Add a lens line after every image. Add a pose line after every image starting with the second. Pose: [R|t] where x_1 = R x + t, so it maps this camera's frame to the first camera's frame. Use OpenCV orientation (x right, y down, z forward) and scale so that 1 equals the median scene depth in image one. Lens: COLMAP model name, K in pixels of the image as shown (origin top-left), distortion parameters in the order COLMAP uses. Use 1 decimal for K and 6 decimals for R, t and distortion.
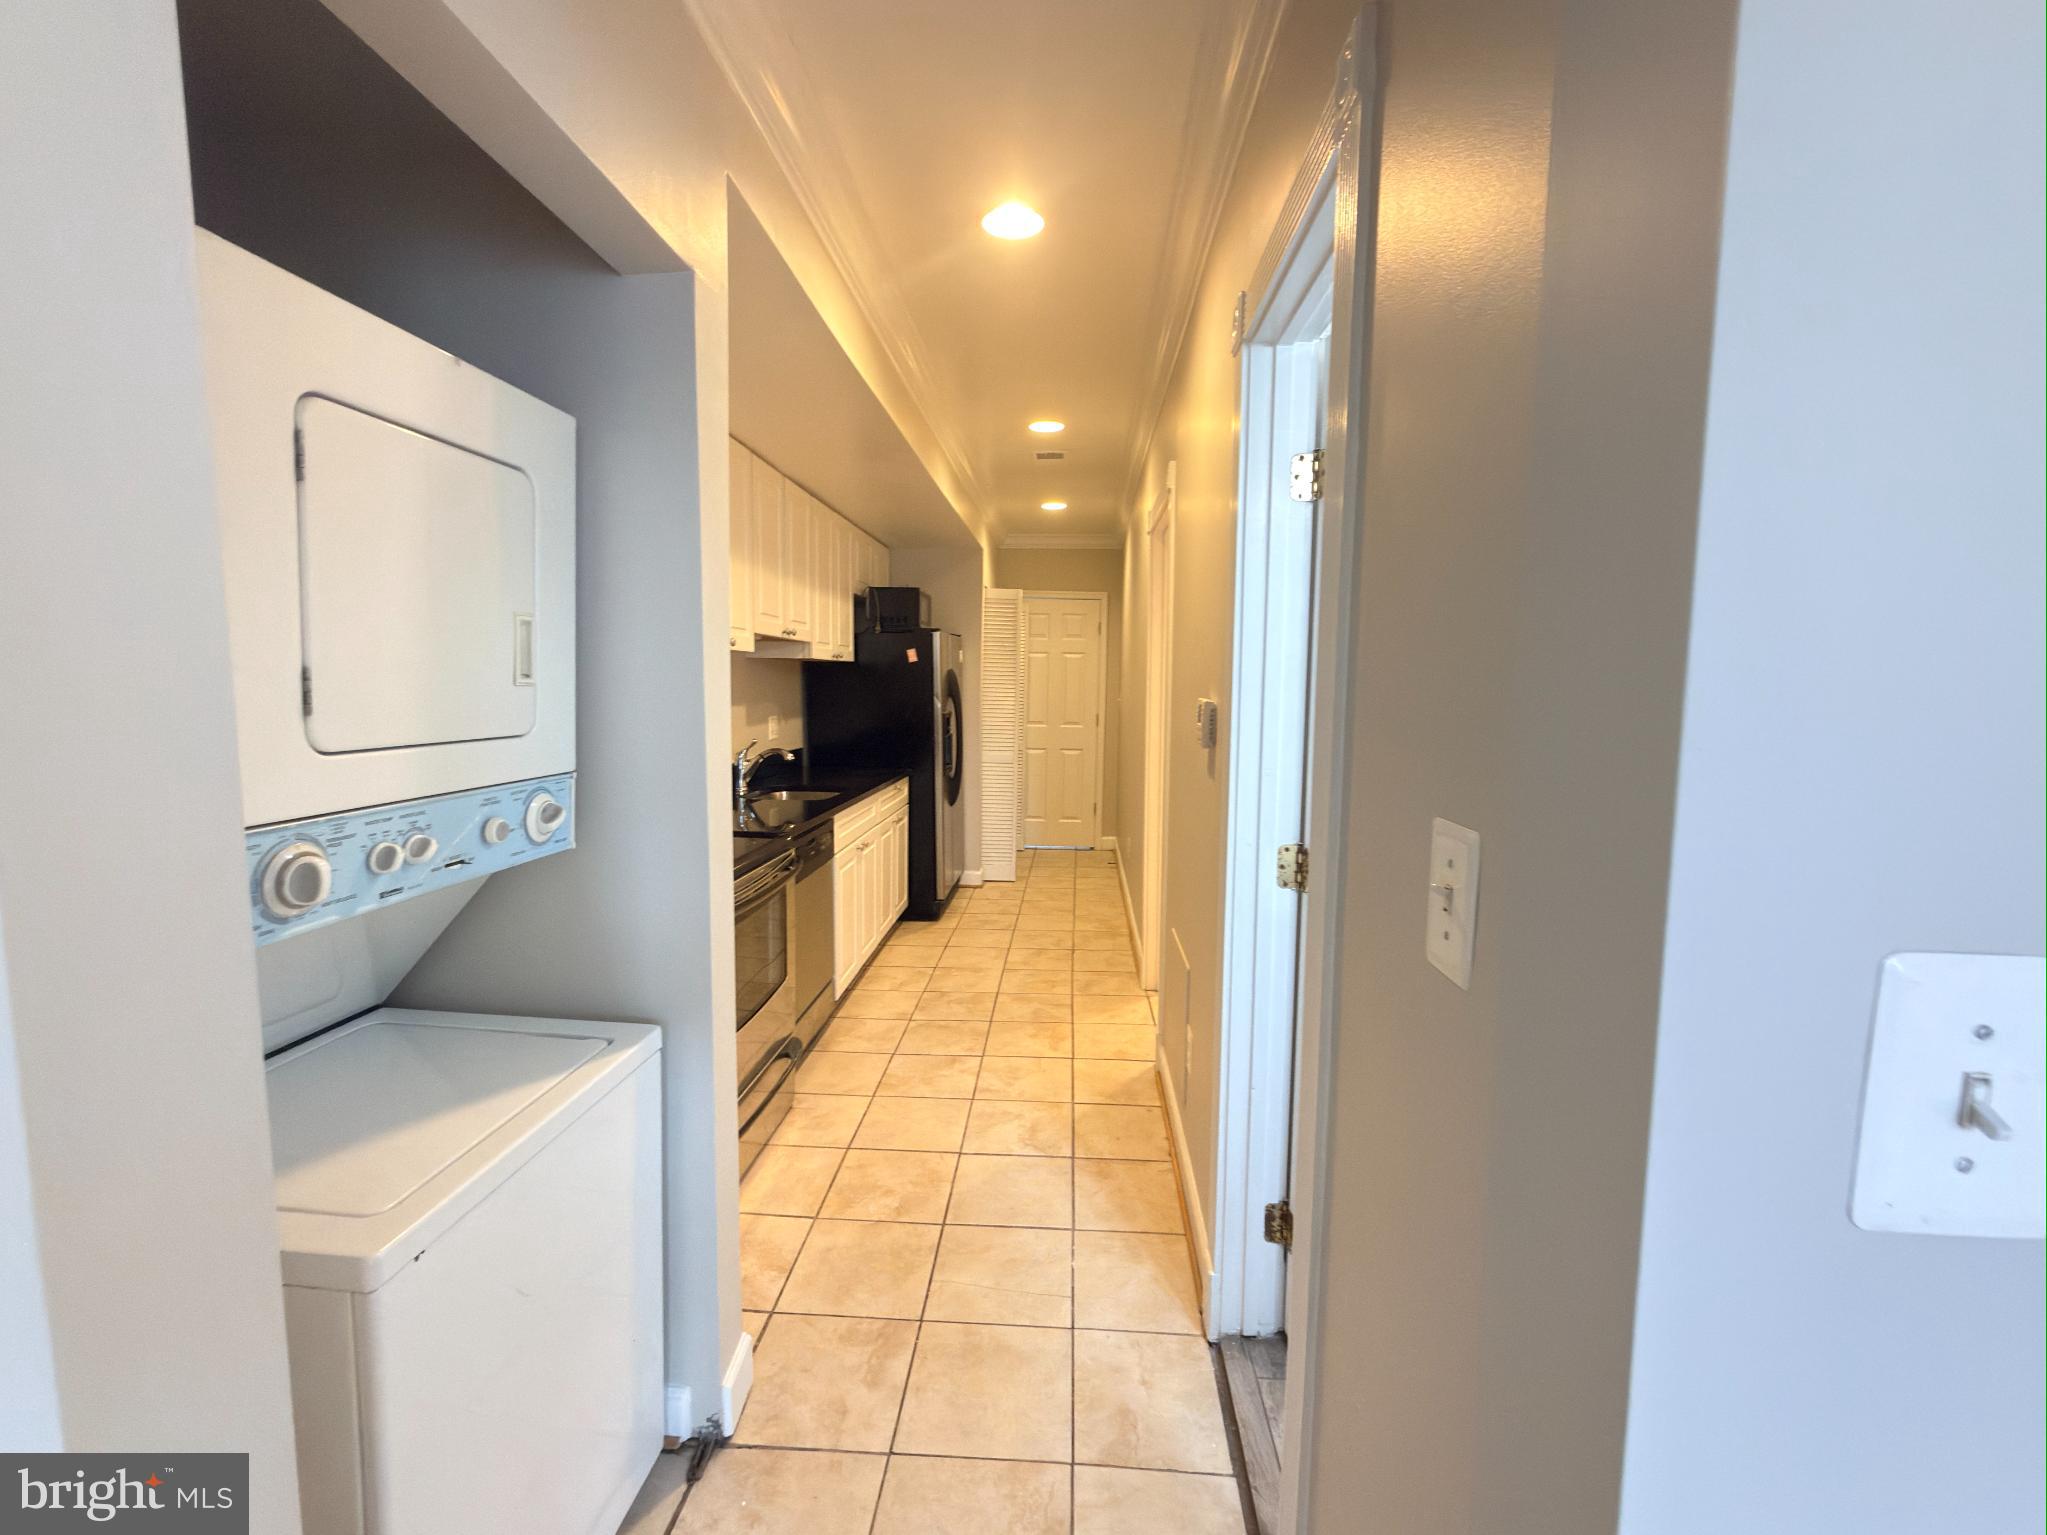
lens RADIAL K [[876.9, 0, 1029.4], [0, 876.9, 758.9], [0, 0, 1]] dist [0.000331, 0.000518]
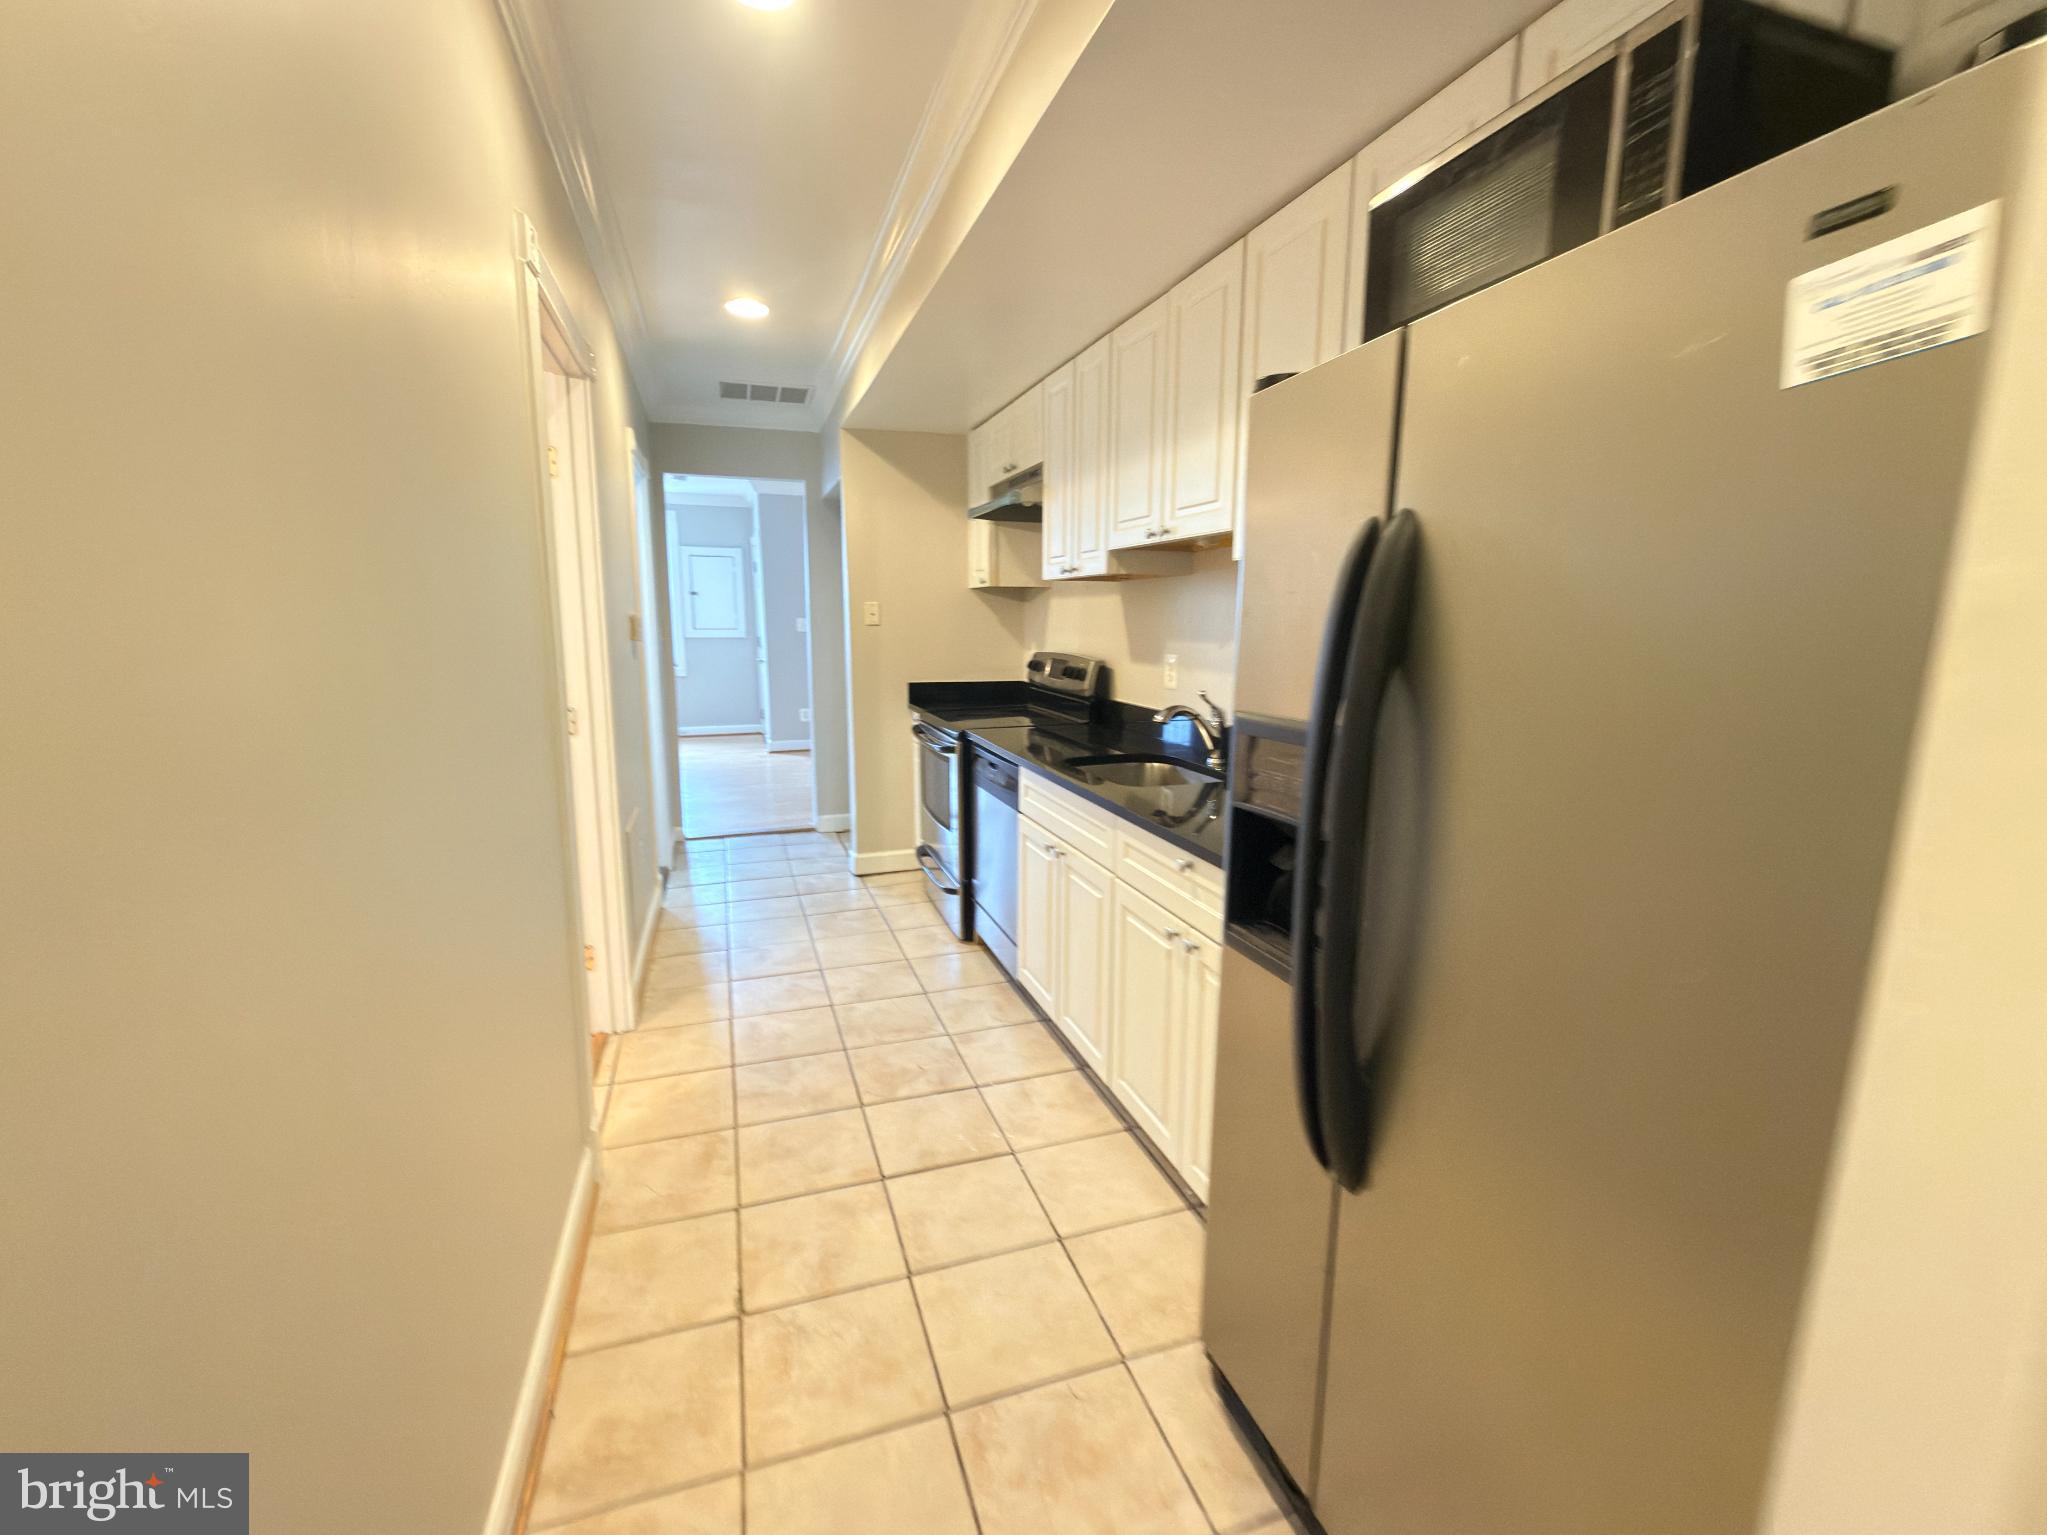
lens RADIAL K [[876.9, 0, 1018.5], [0, 876.9, 760.4], [0, 0, 1]] dist [0.000331, 0.000518]
pose [[-0.930505, 0.041373, -0.363934, 0.066448], [-0.049399, 0.970347, 0.236615, -0.106350], [0.362932, 0.238149, -0.900869, 1.337601]]
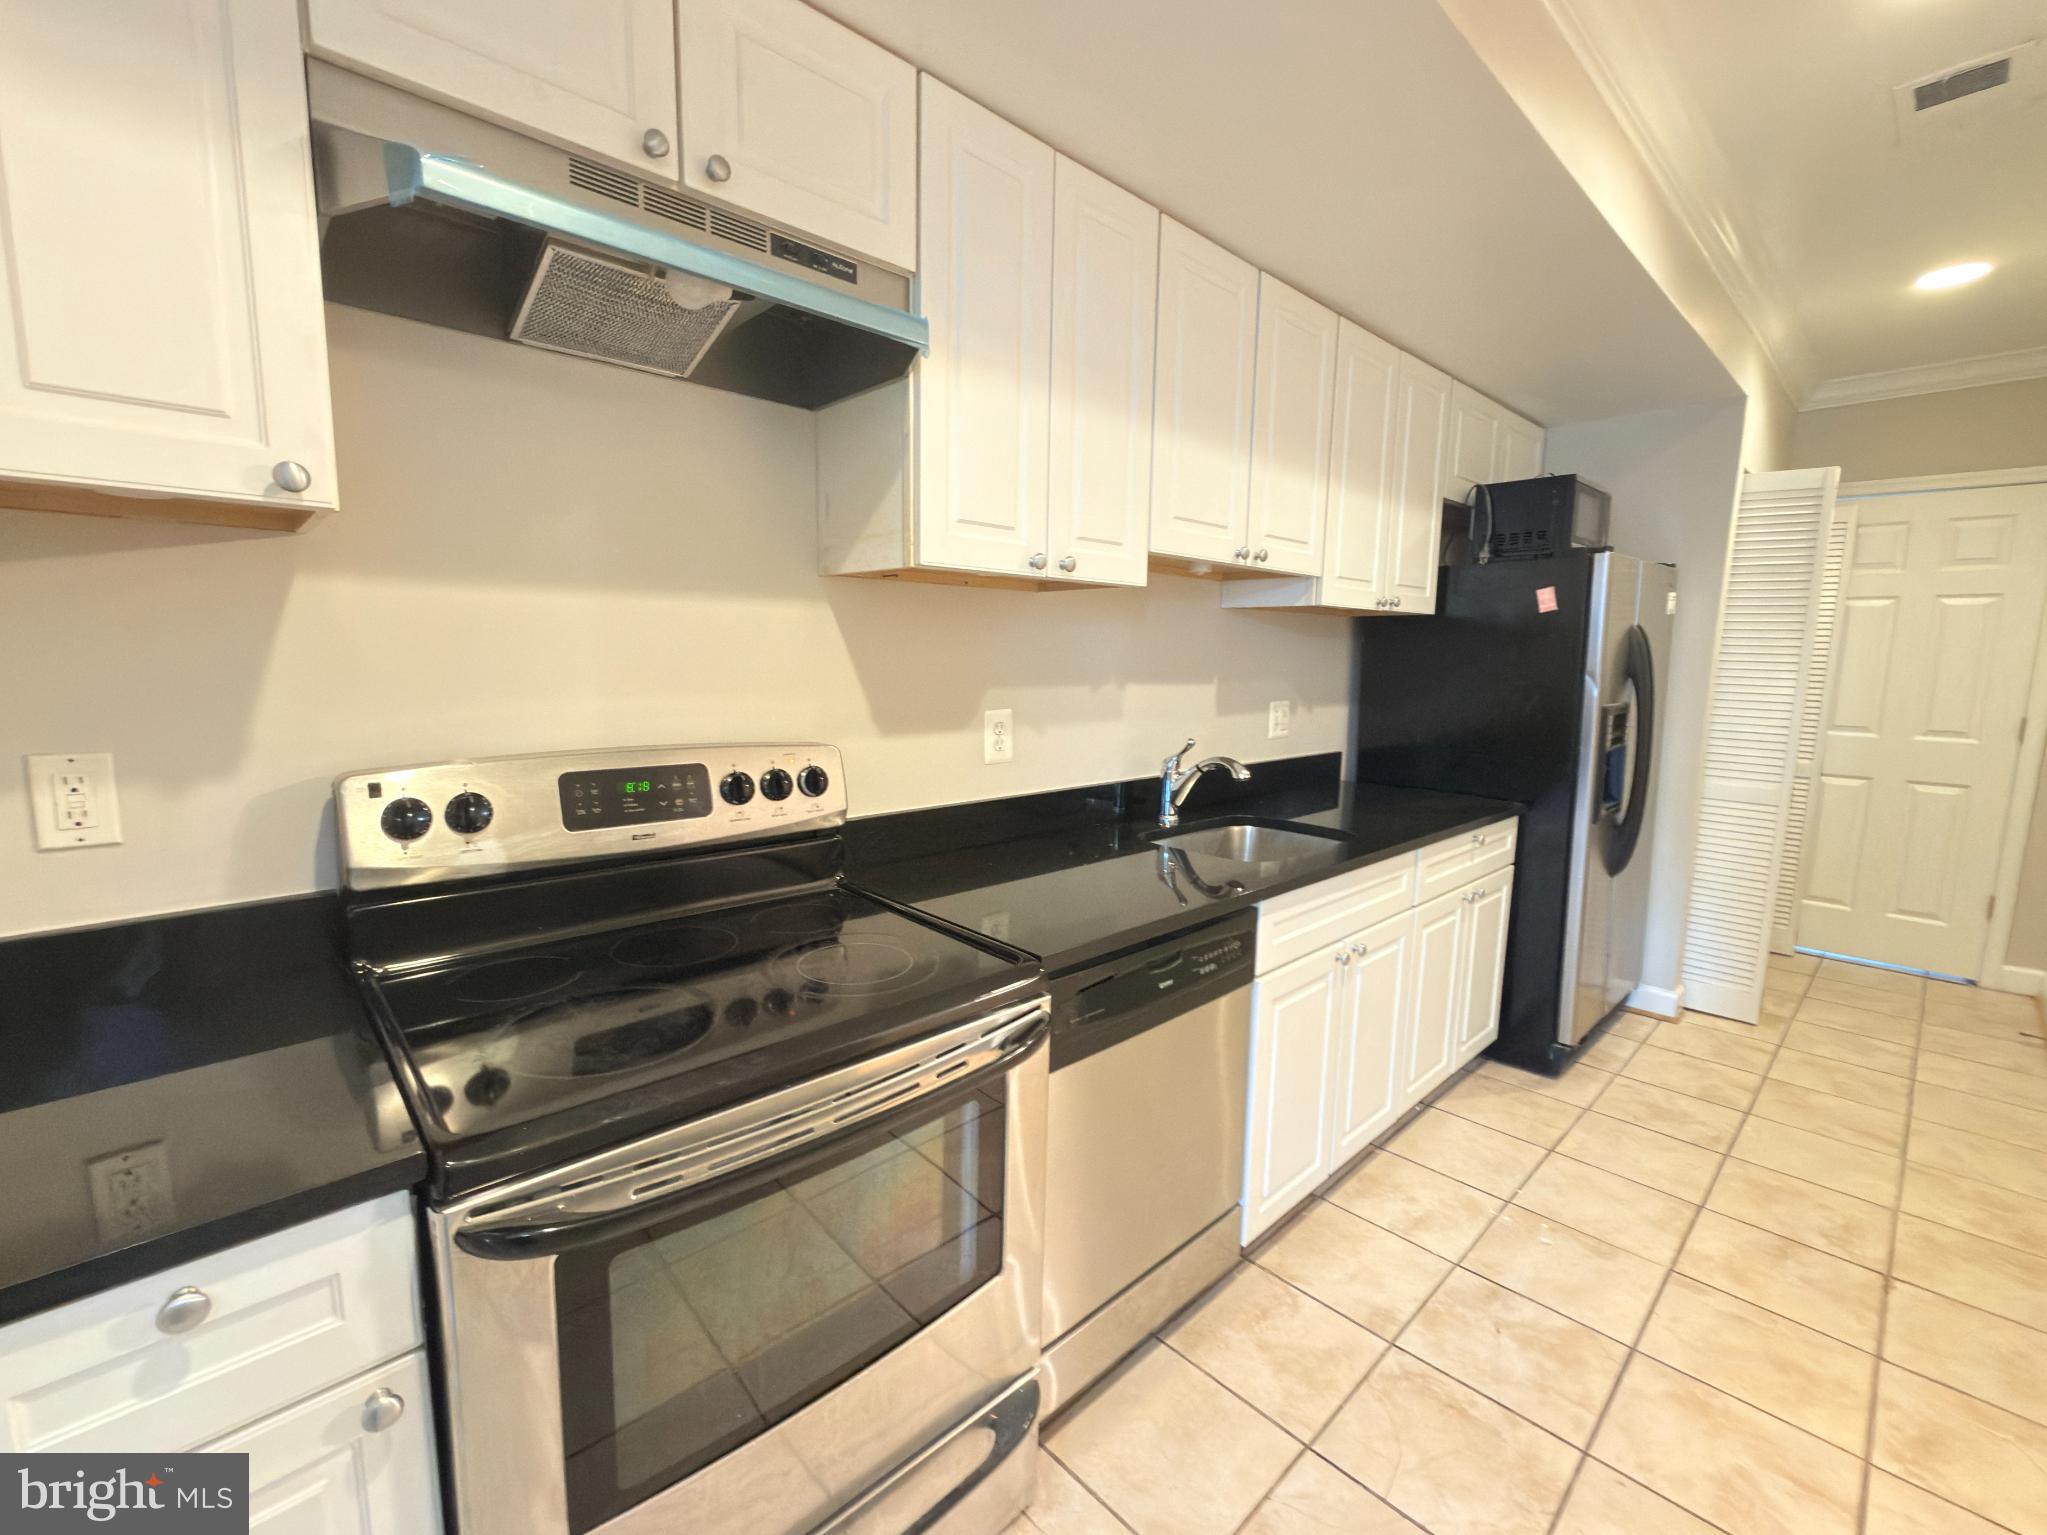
lens RADIAL K [[876.9, 0, 1018.6], [0, 876.9, 770.2], [0, 0, 1]] dist [0.000331, 0.000518]
pose [[0.723764, 0.089136, -0.684267, 0.014060], [-0.063432, 0.996018, 0.062653, -0.027020], [0.687126, -0.001942, 0.726535, 0.405600]]
